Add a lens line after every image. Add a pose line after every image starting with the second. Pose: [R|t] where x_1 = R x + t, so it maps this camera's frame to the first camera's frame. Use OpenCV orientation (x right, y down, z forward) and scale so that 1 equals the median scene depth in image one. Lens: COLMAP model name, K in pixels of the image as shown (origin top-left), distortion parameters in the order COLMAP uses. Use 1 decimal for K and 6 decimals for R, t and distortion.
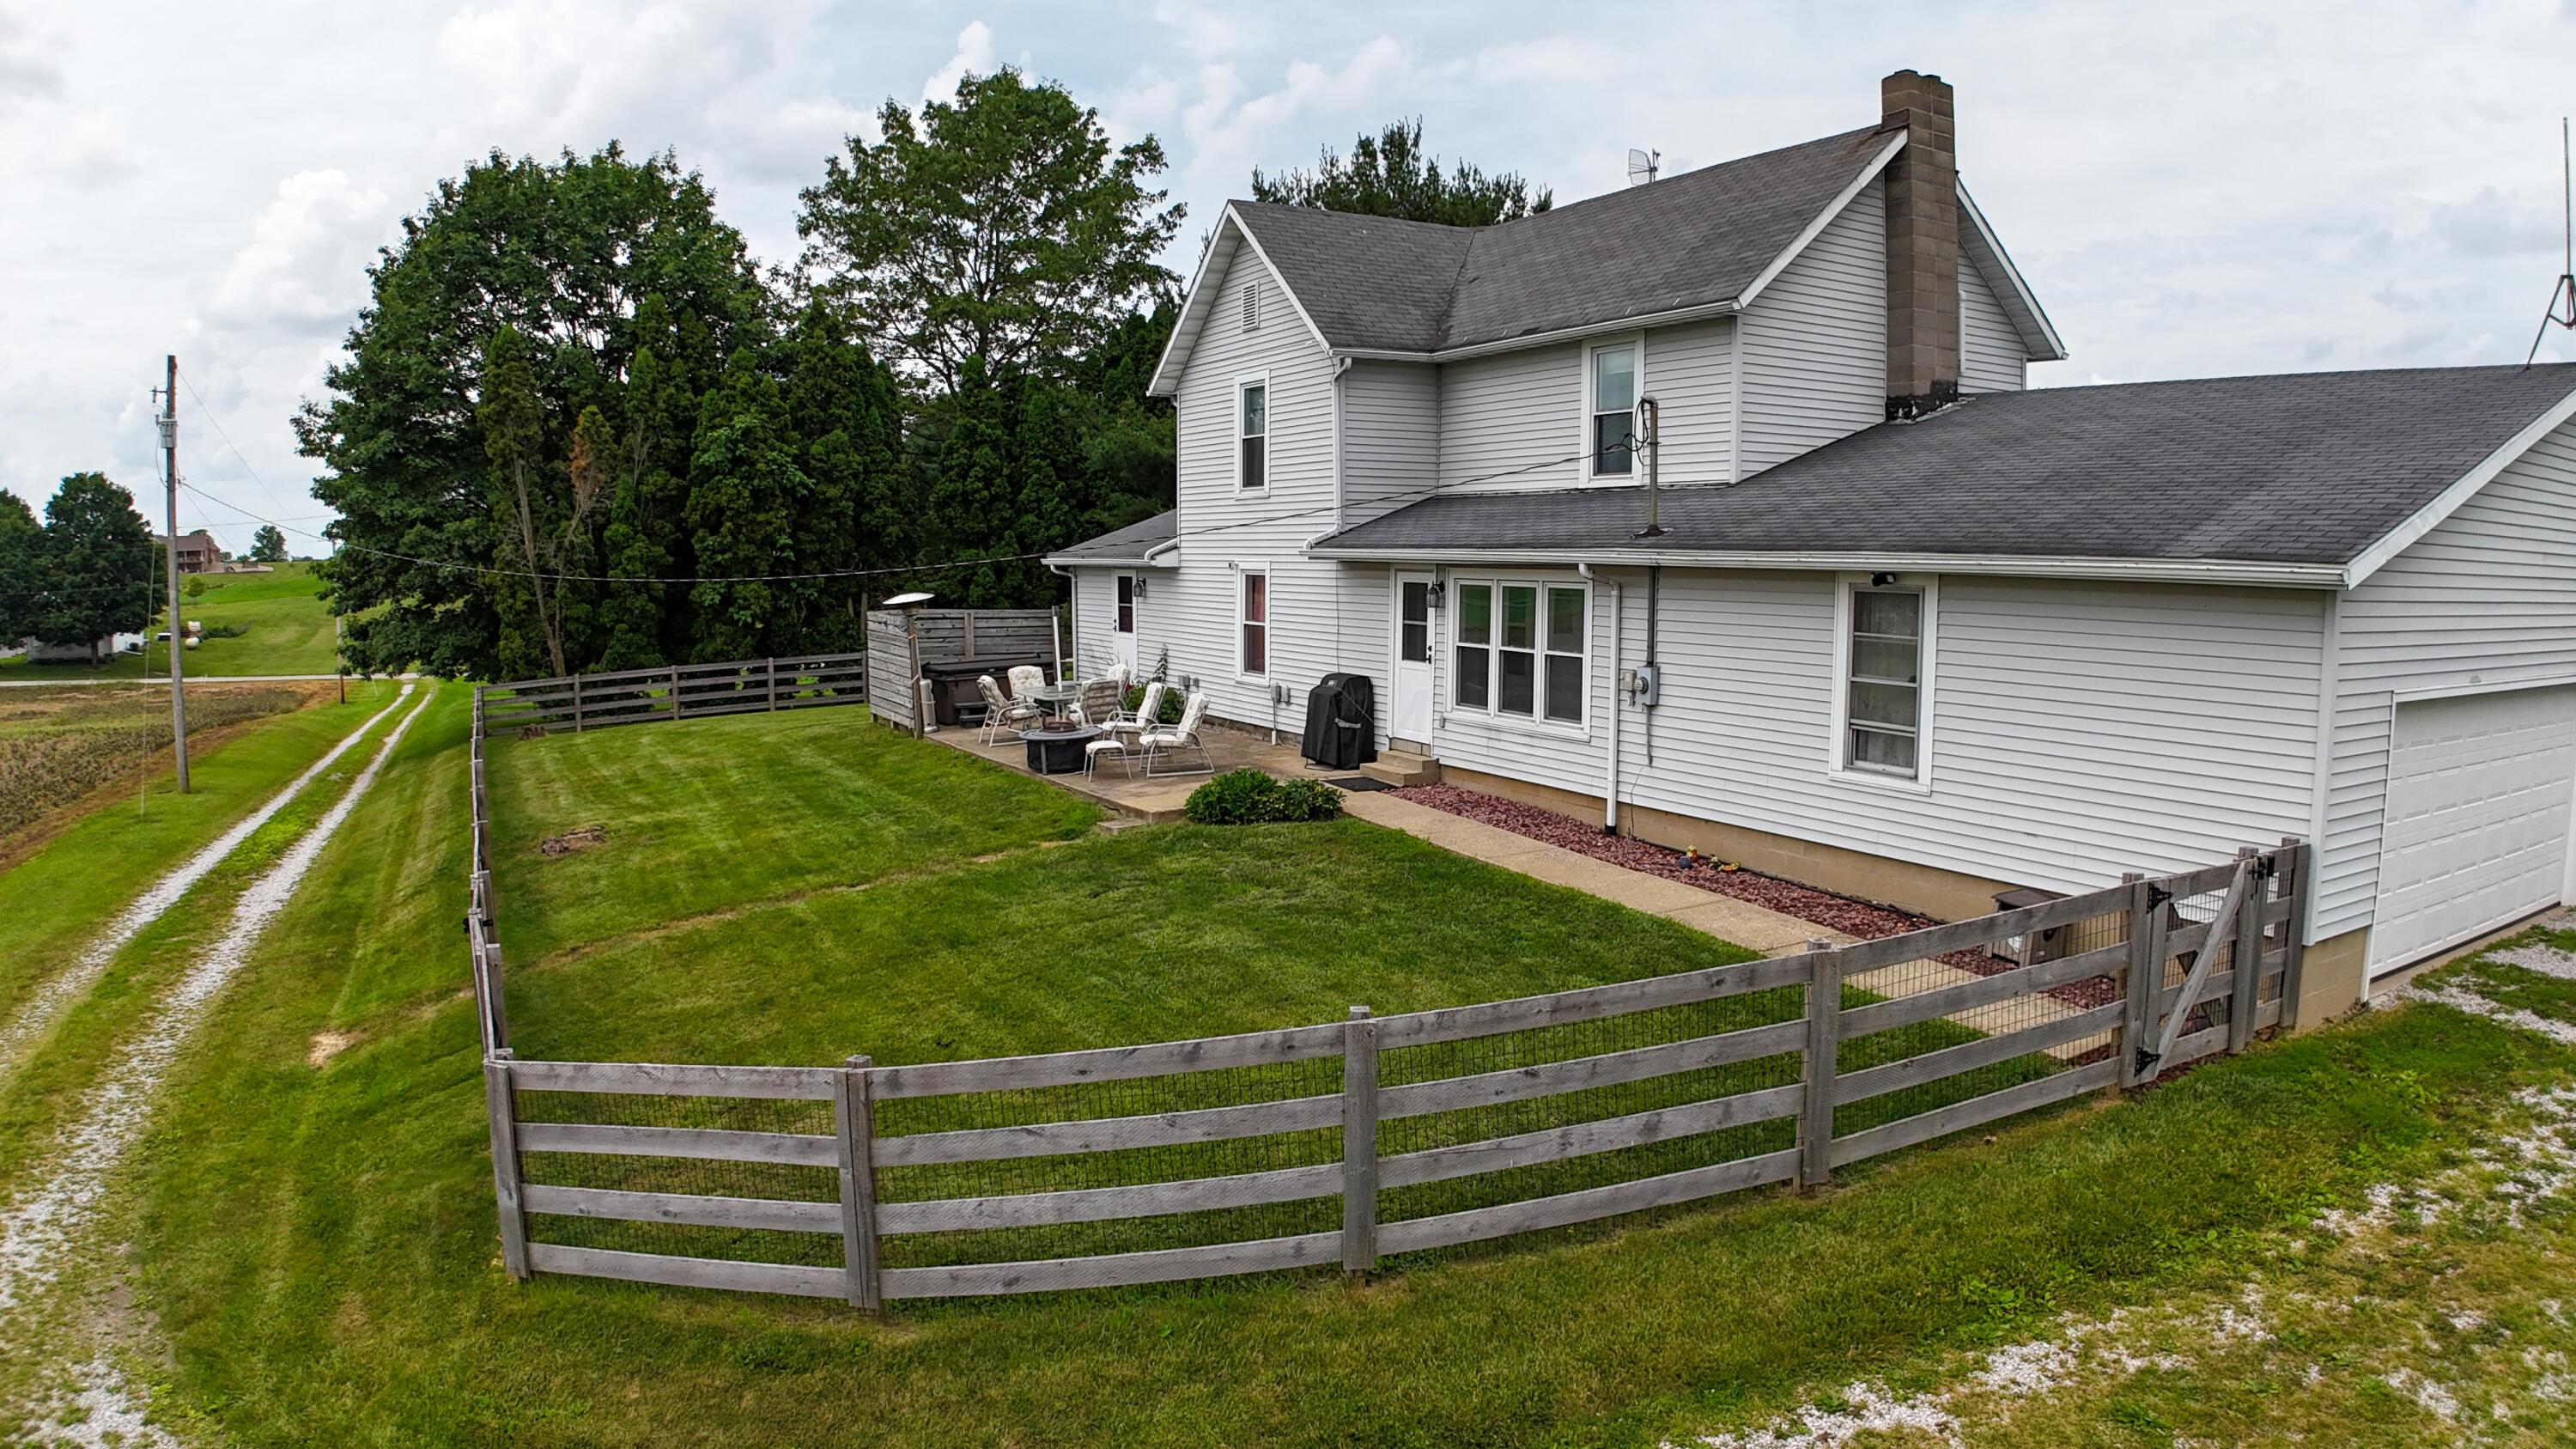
lens RADIAL K [[1594.9, 0, 1288.0], [0, 1594.9, 724.5], [0, 0, 1]] dist [-0.197105, 0.028880]
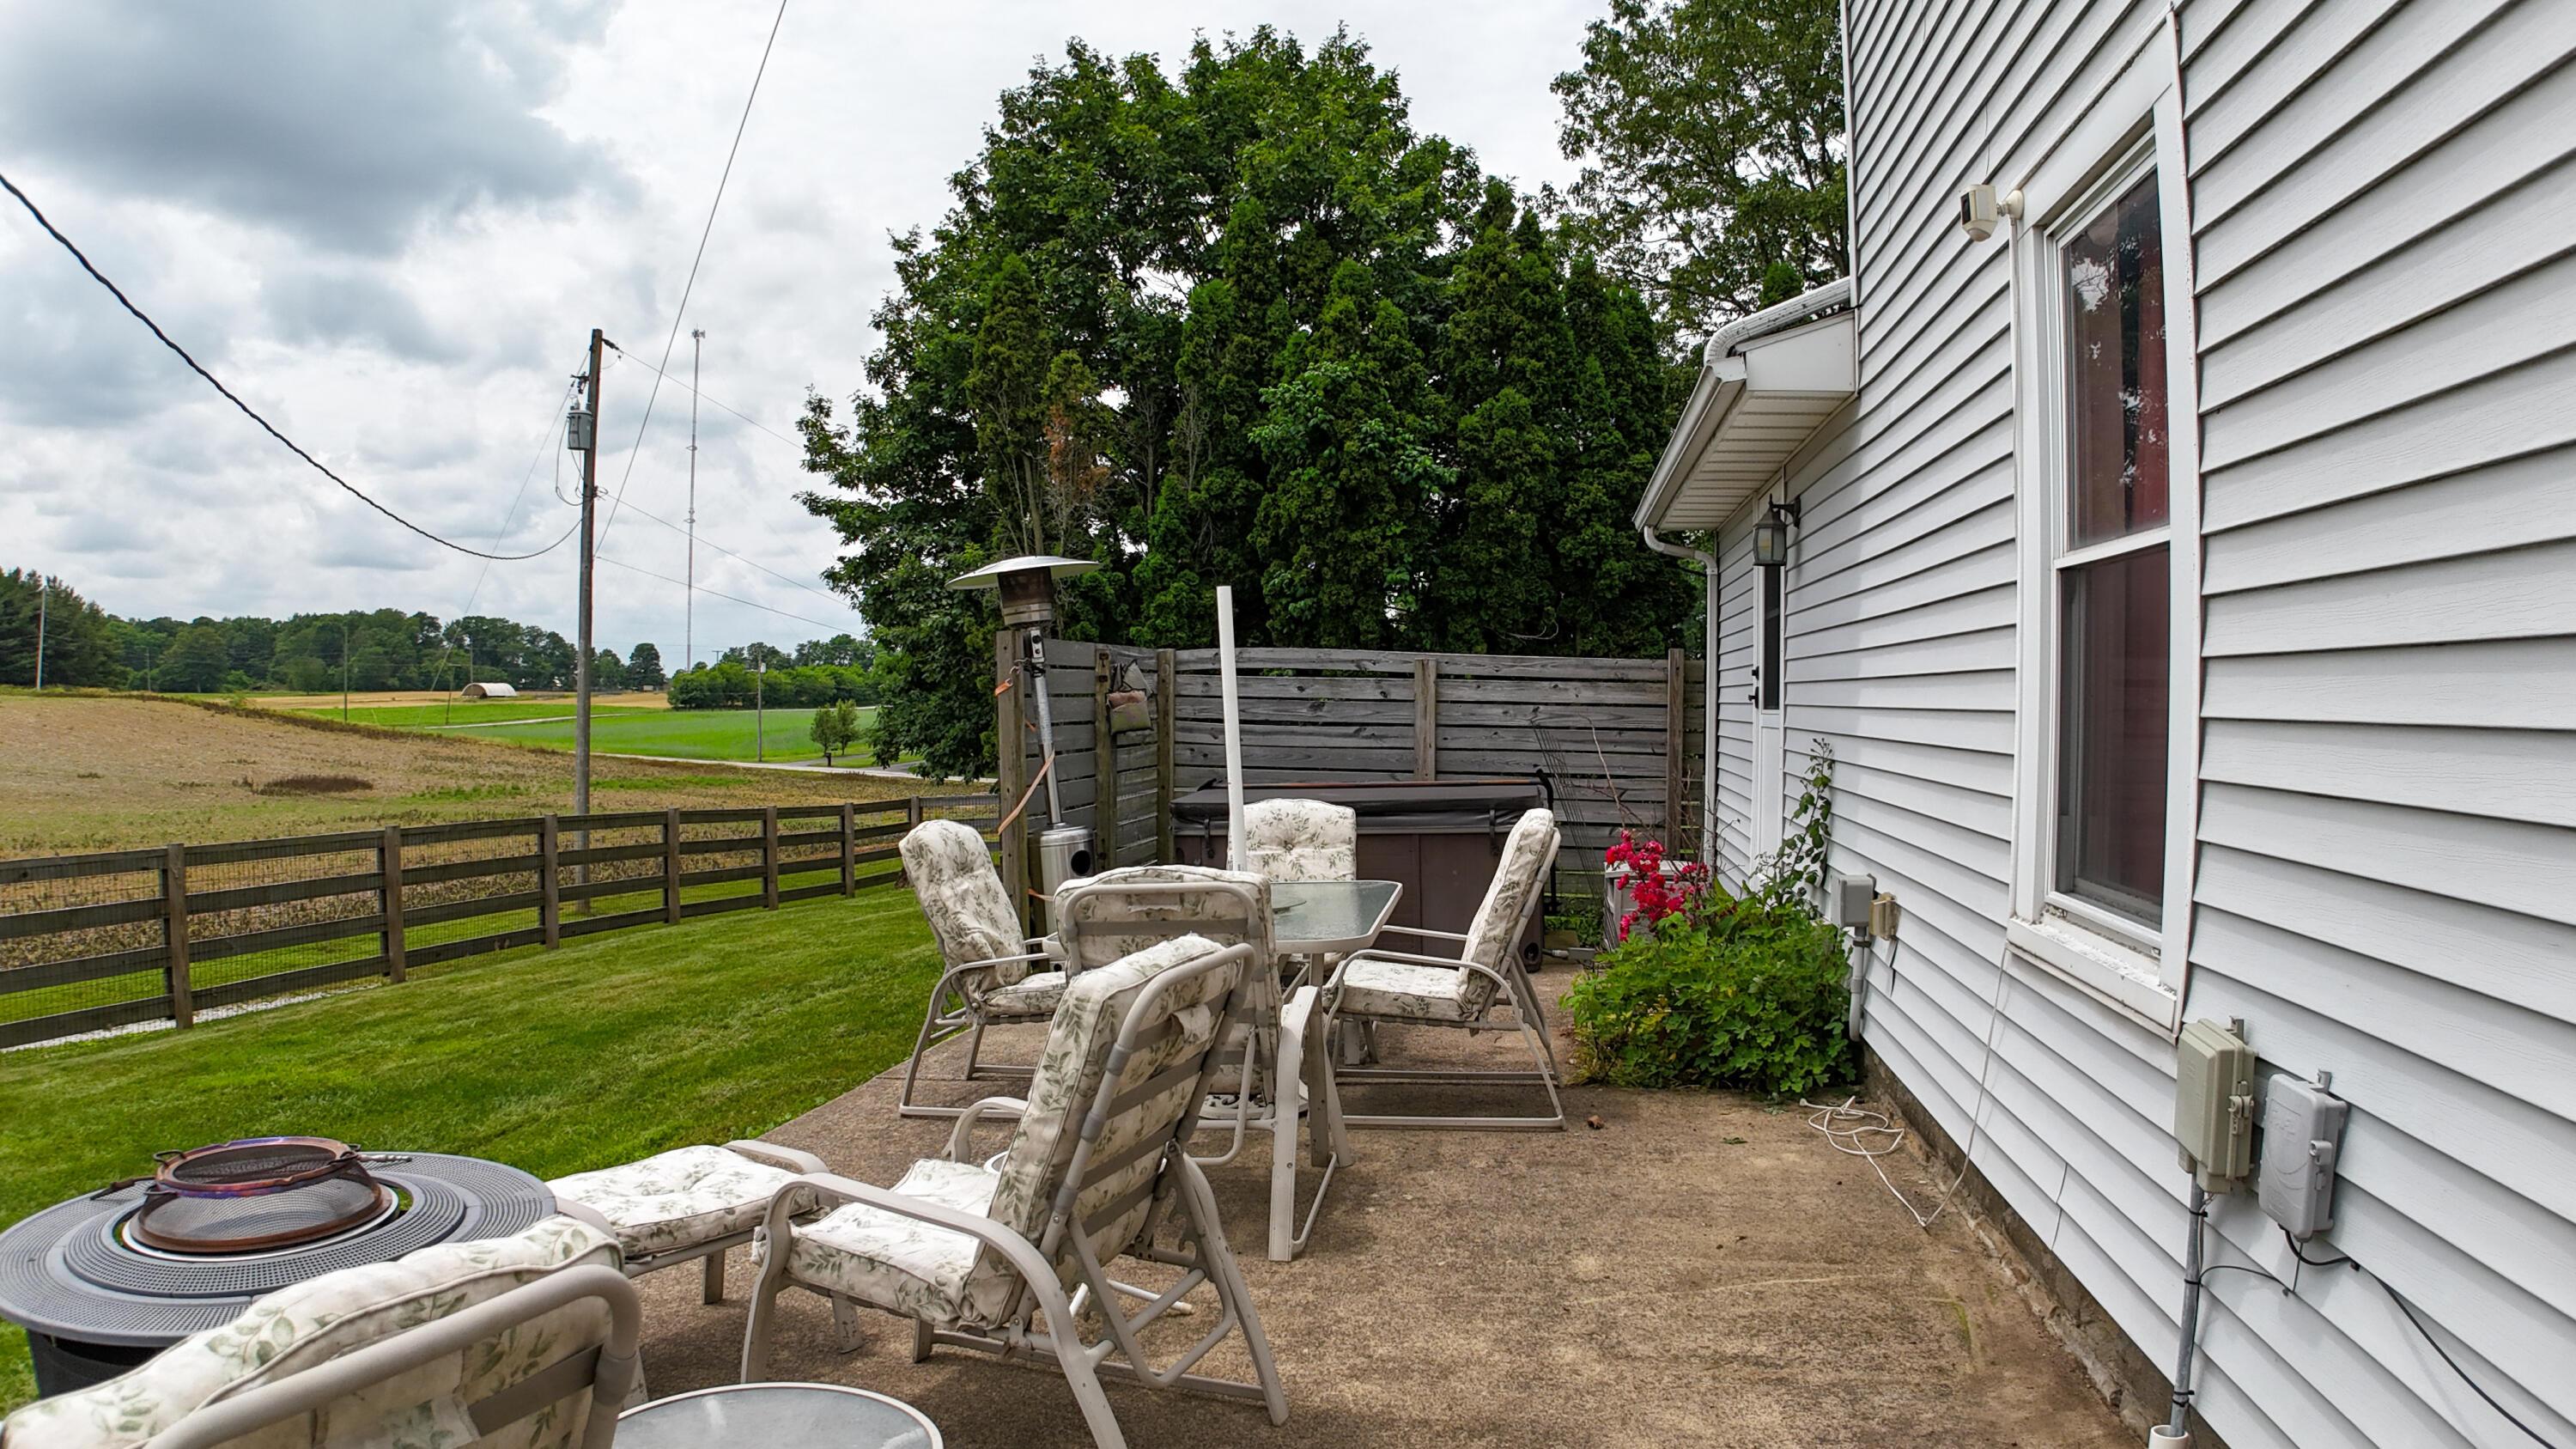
lens RADIAL K [[1600.2, 0, 1288.0], [0, 1600.2, 724.5], [0, 0, 1]] dist [-0.170338, -0.000071]
pose [[0.792919, 0.019246, -0.609023, 0.002411], [-0.078300, 0.994433, -0.070517, -0.033214], [0.604275, 0.103601, 0.790012, 0.851781]]
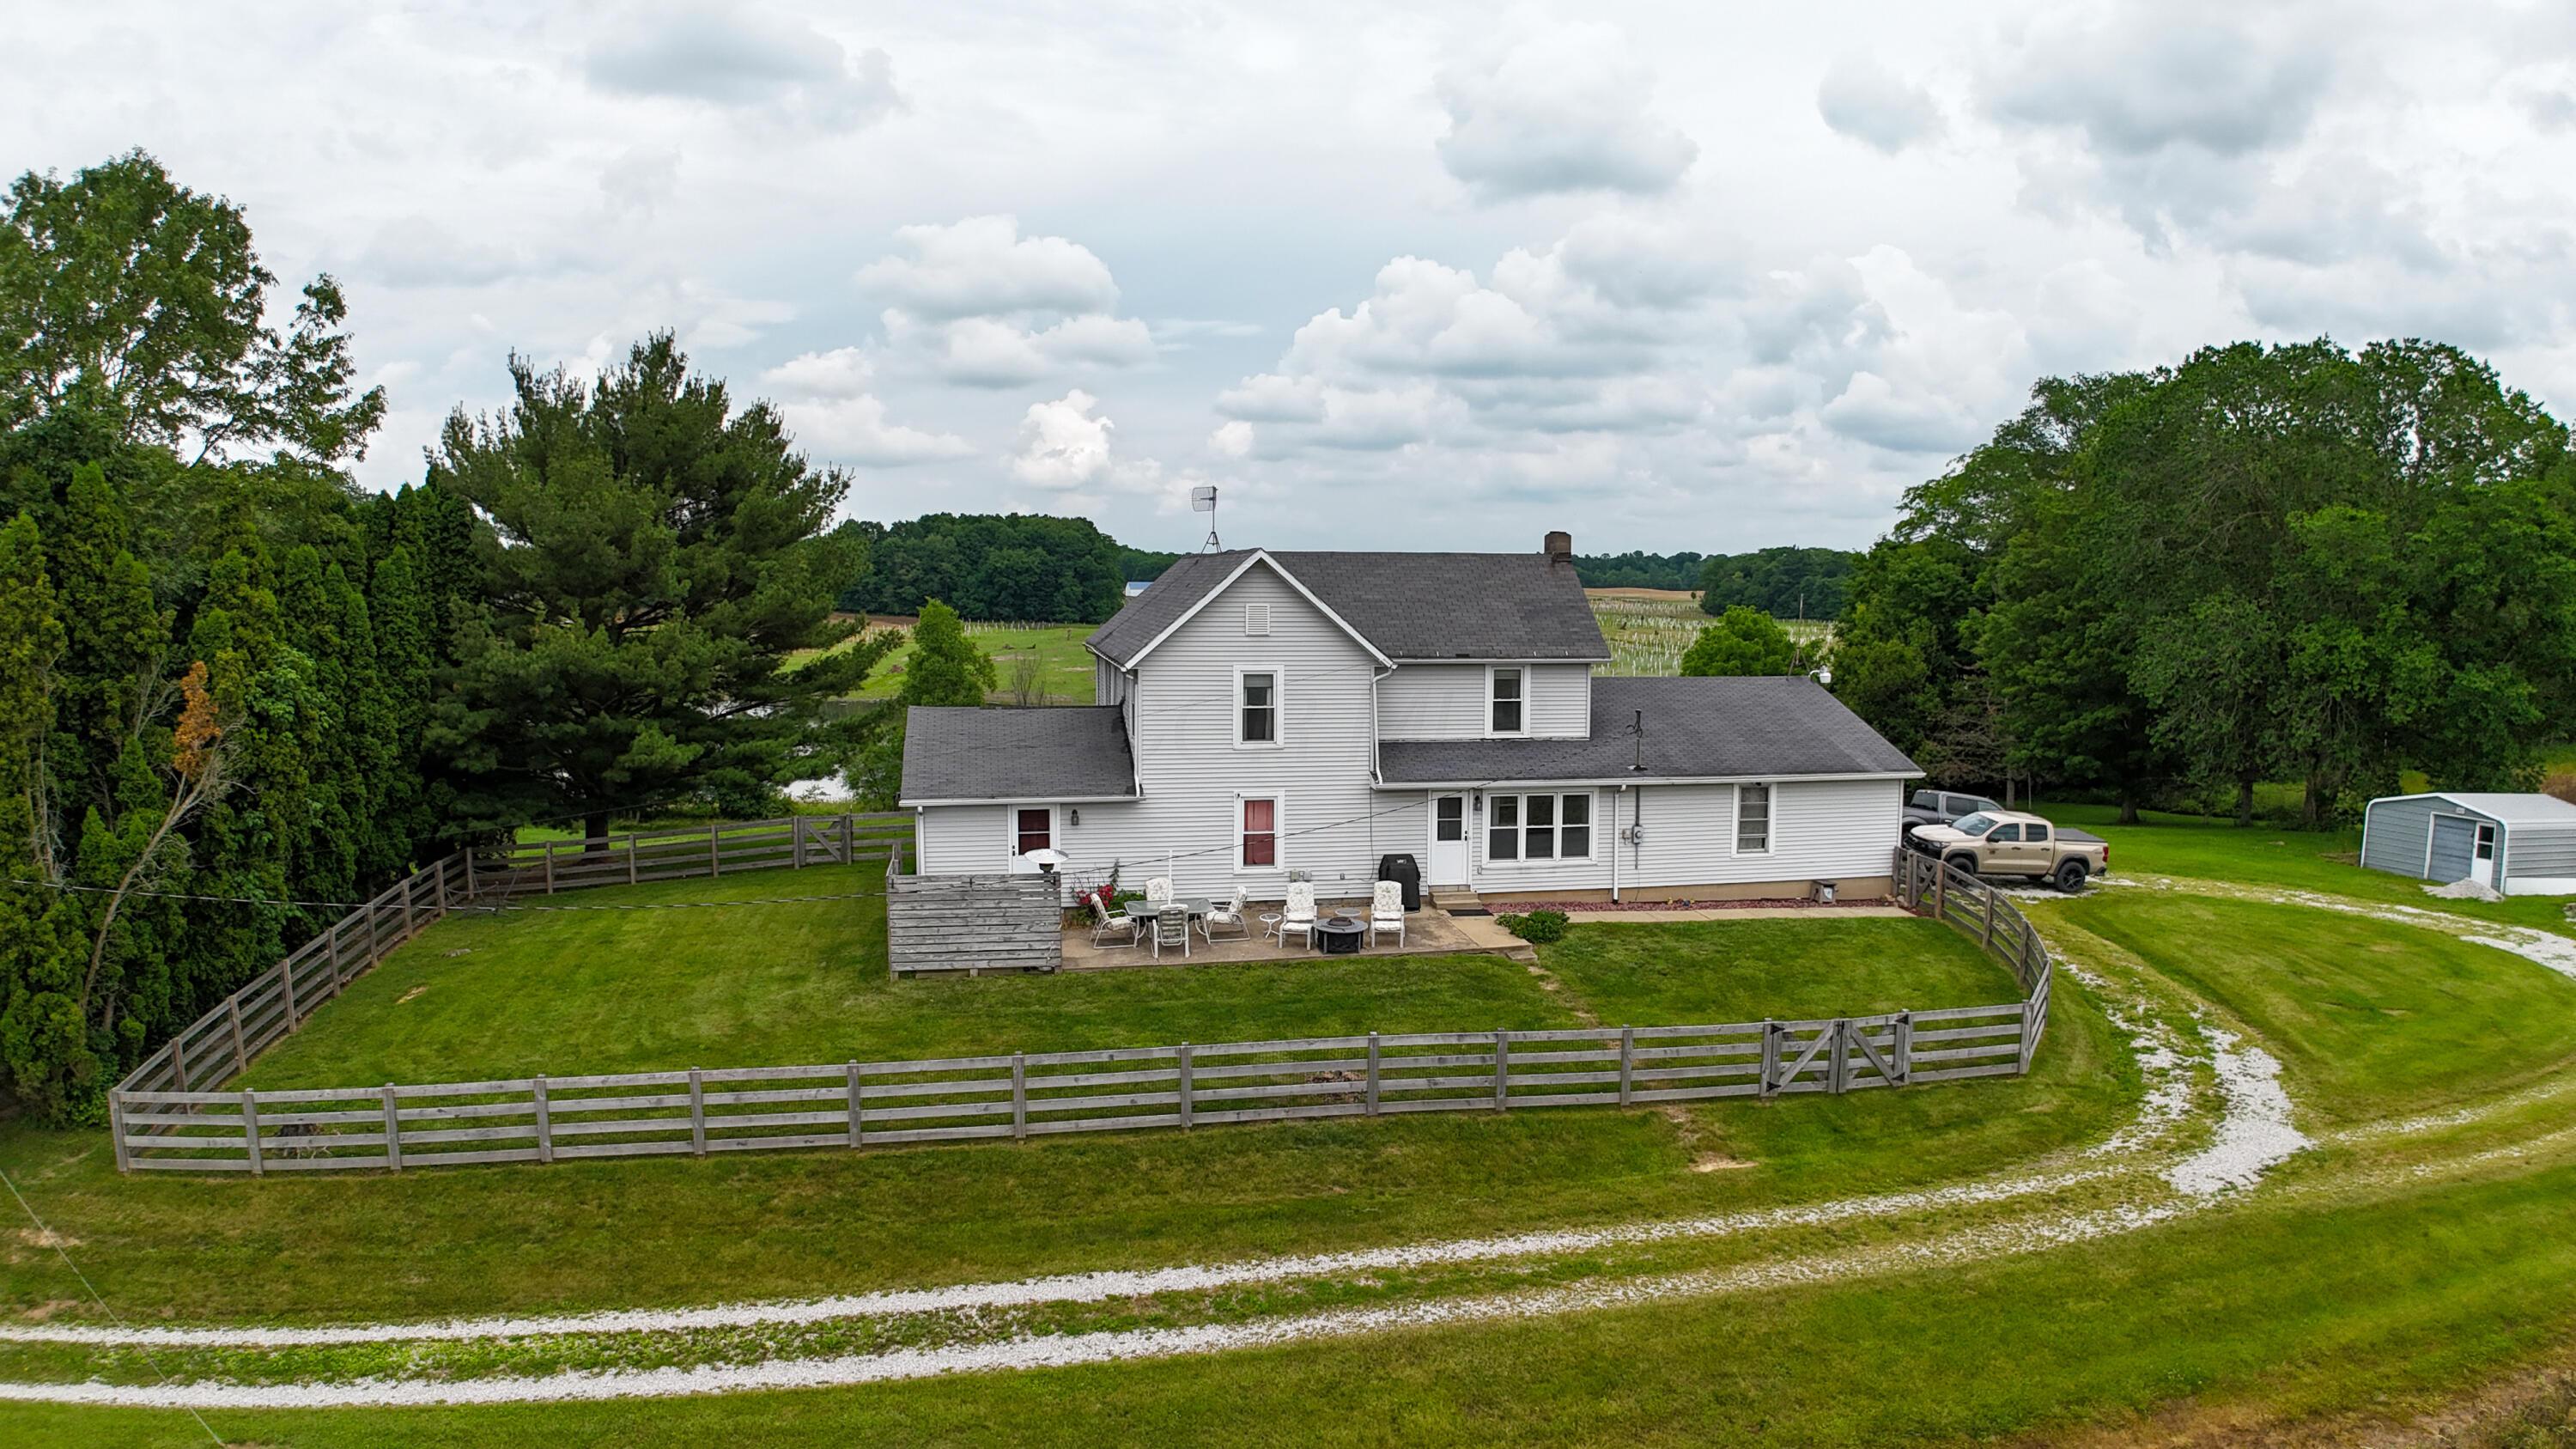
lens RADIAL K [[1594.9, 0, 1288.0], [0, 1594.9, 724.5], [0, 0, 1]] dist [-0.197105, 0.028880]
pose [[0.302663, -0.085672, 0.949239, -1.415923], [0.097160, 0.993537, 0.058690, -0.248636], [-0.948132, 0.074465, 0.309031, 0.515271]]
